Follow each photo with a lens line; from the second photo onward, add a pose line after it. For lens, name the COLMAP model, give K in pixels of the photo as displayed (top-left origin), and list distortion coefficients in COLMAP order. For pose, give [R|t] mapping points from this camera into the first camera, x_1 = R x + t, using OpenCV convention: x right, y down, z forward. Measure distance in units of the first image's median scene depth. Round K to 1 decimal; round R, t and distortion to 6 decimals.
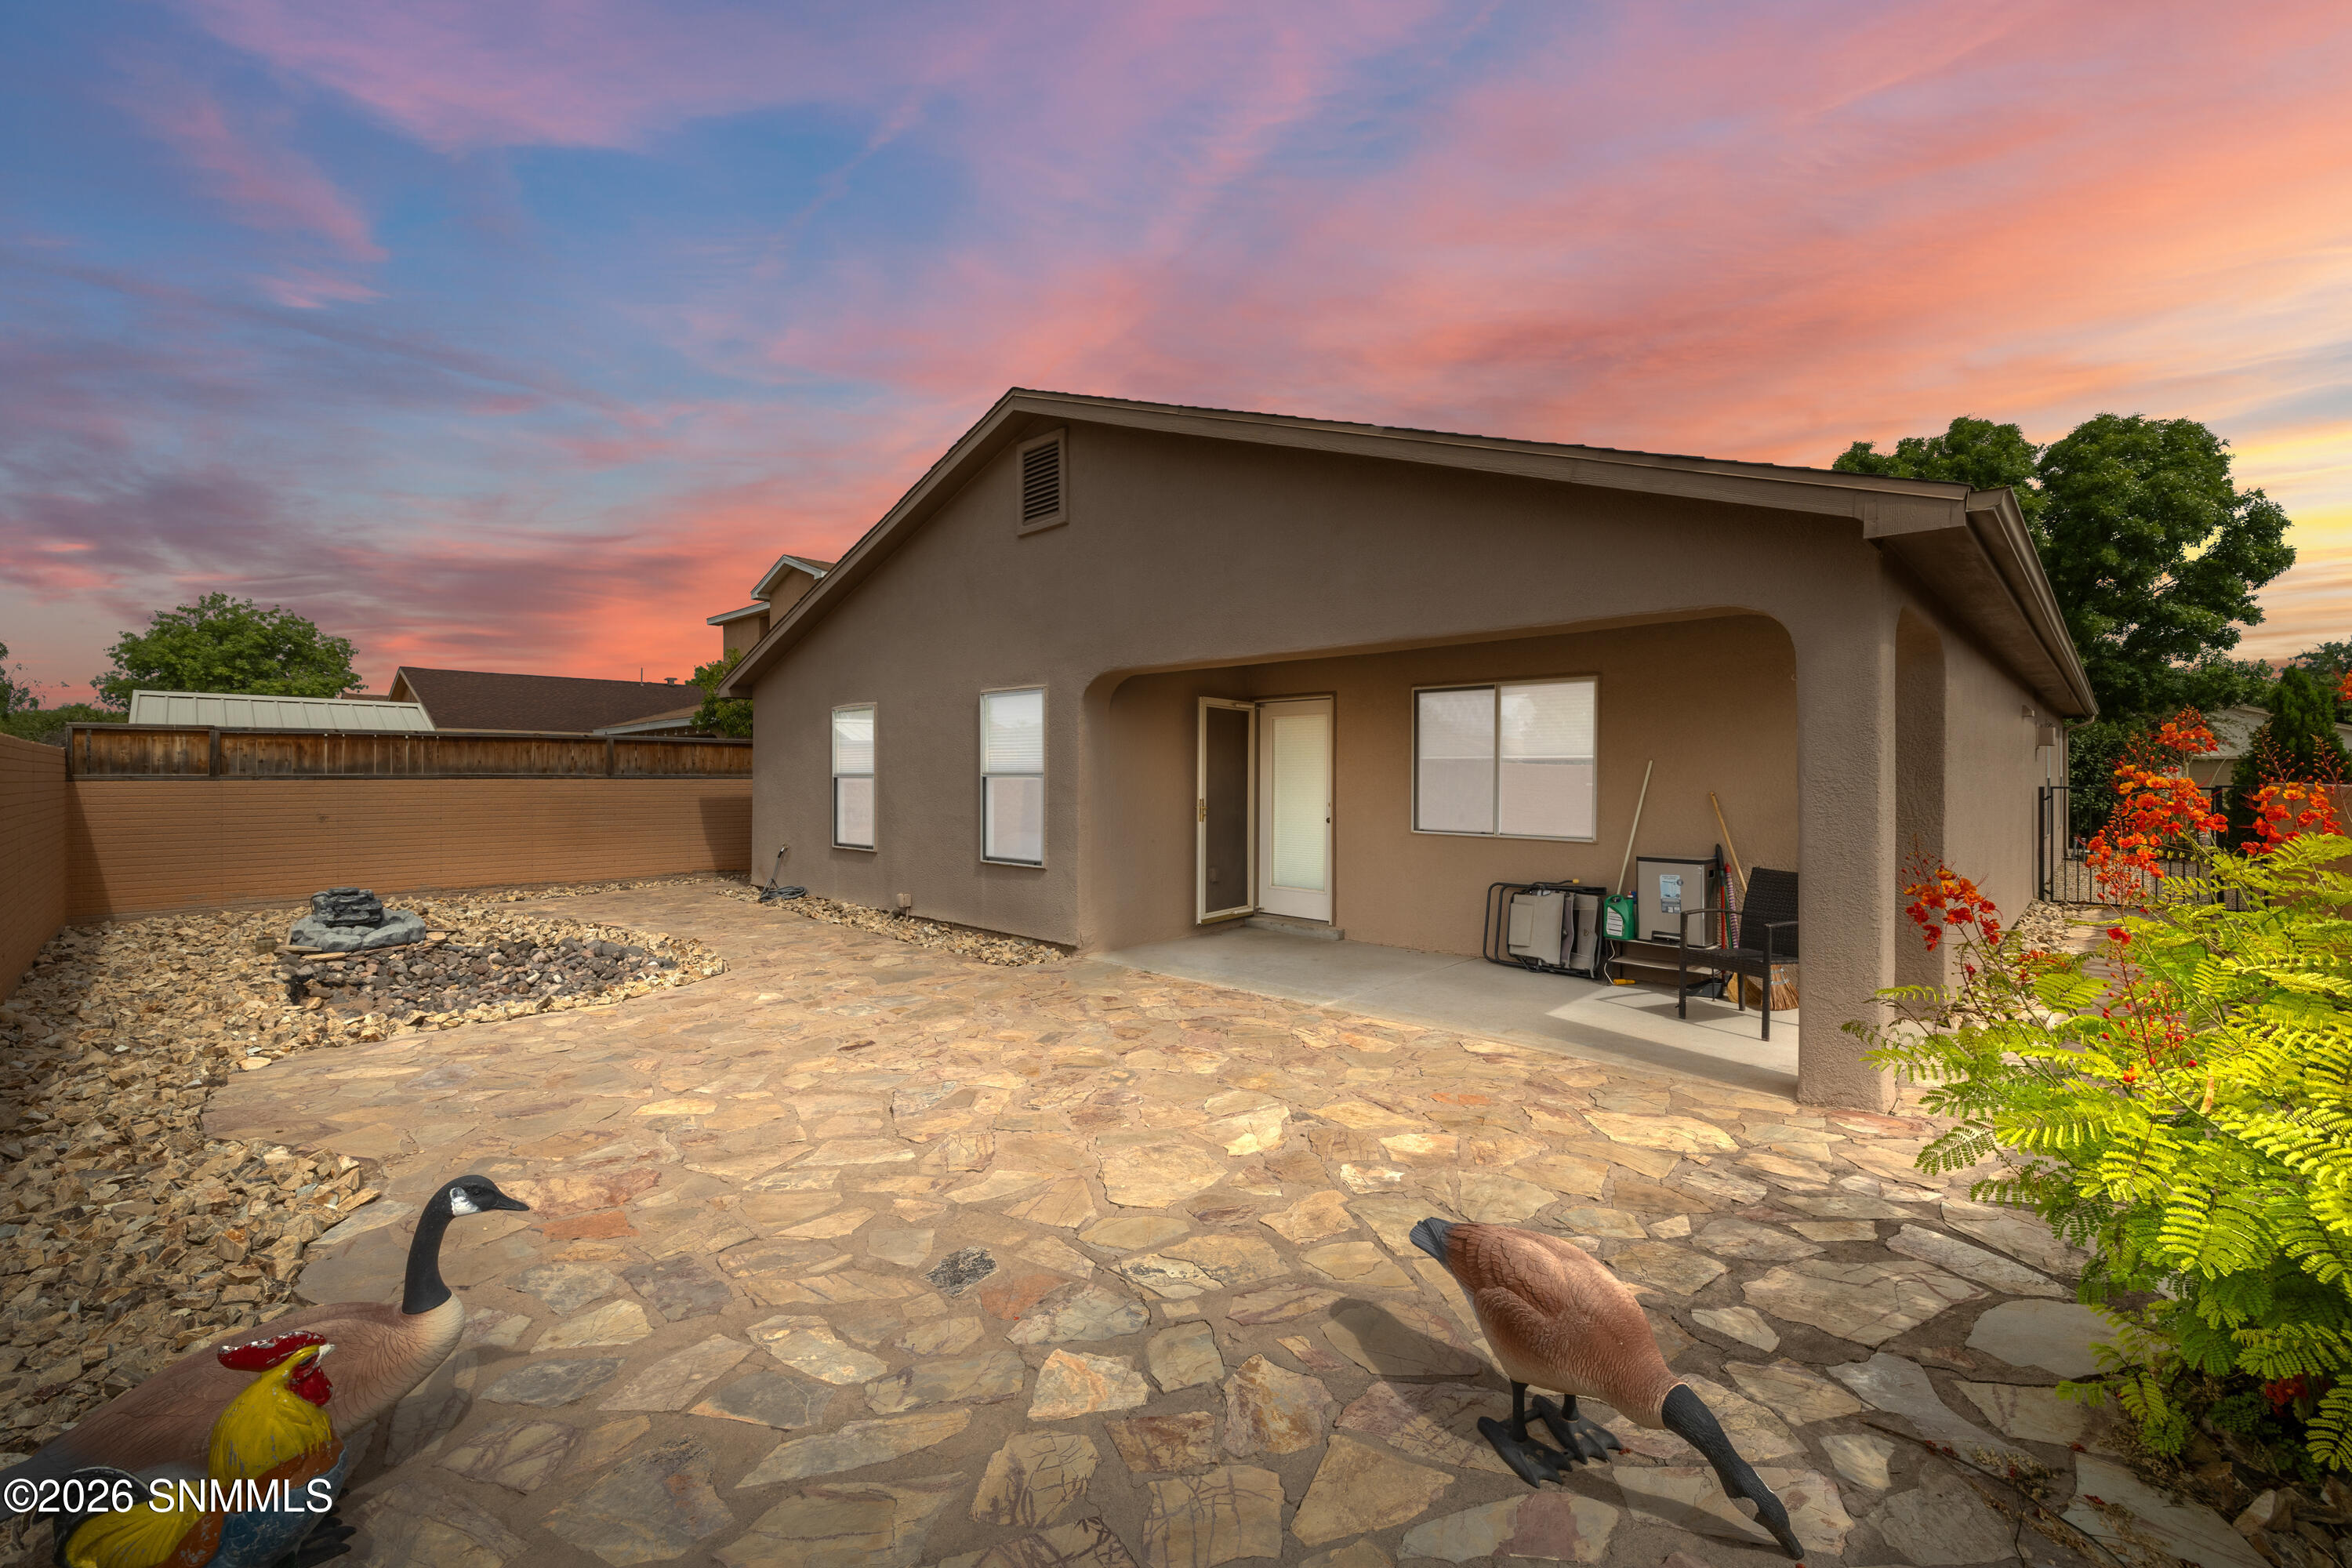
lens RADIAL K [[1007.5, 0, 1172.6], [0, 1007.5, 763.8], [0, 0, 1]] dist [-0.001202, -0.000291]
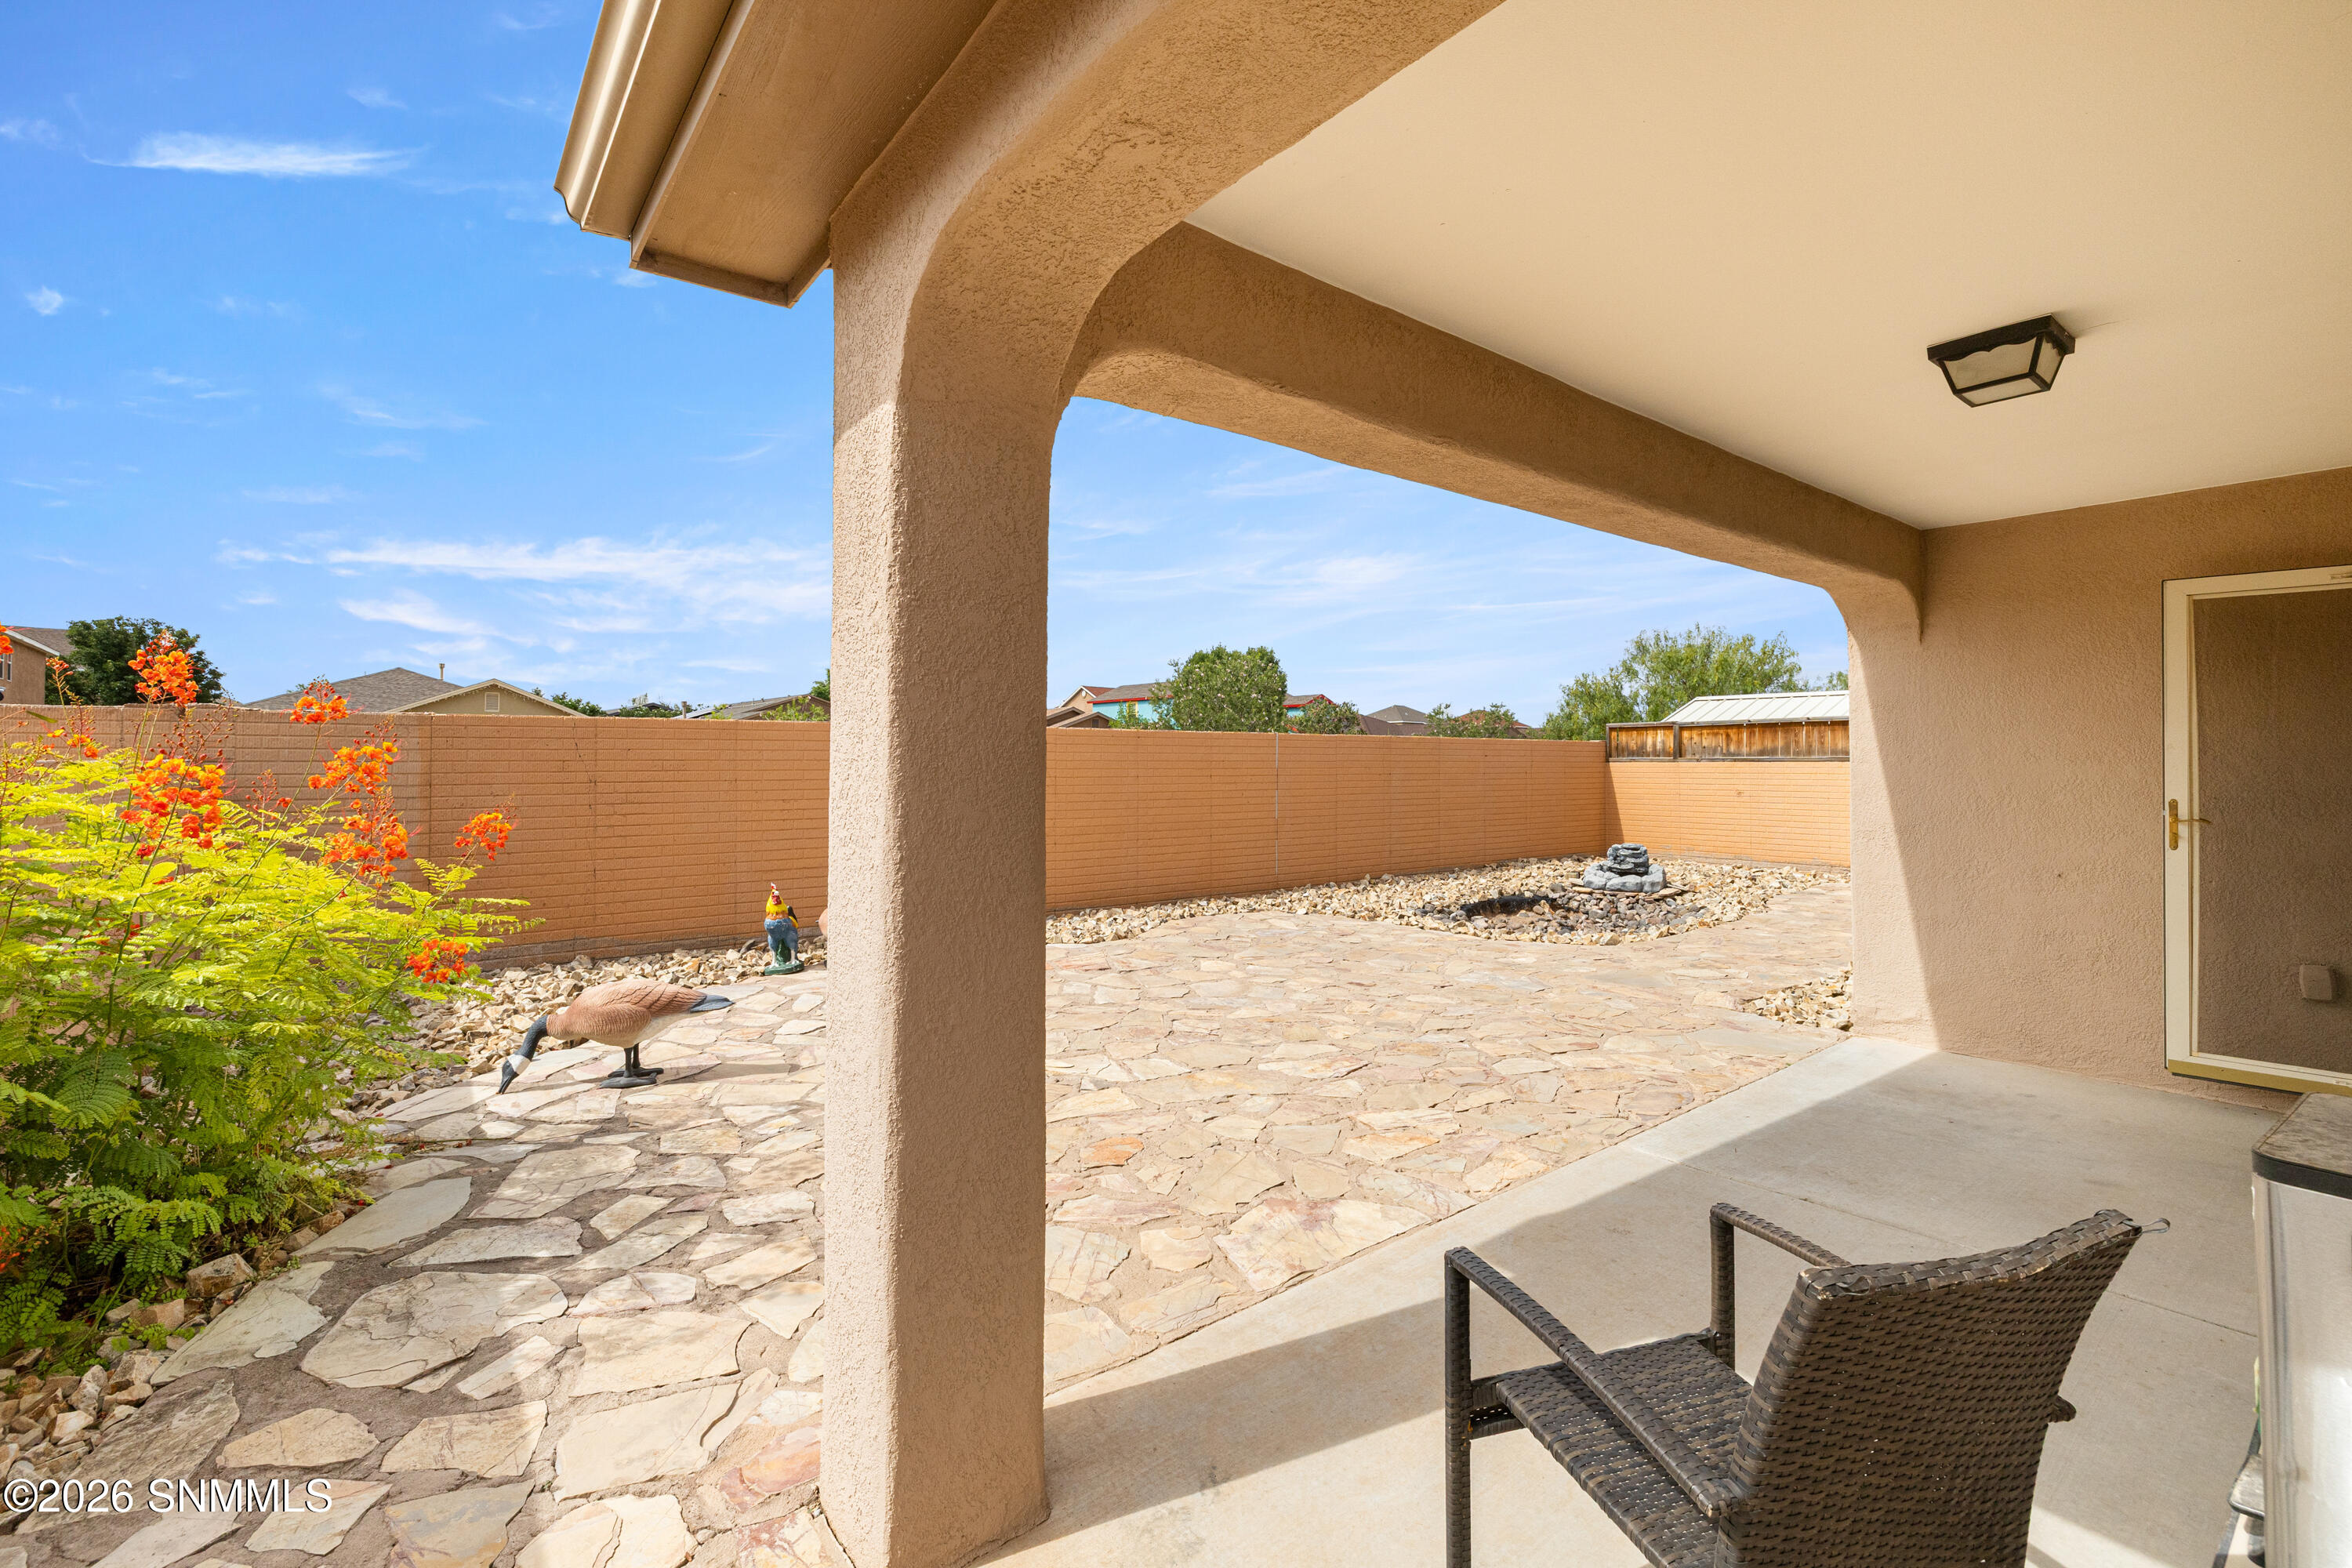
lens RADIAL K [[1007.5, 0, 1172.6], [0, 1007.5, 763.8], [0, 0, 1]] dist [-0.001202, -0.000291]
pose [[-0.160446, 0.002619, -0.987041, 0.512405], [0.011819, 0.999930, 0.000732, 0.009856], [0.986974, -0.011549, -0.160465, 0.560546]]
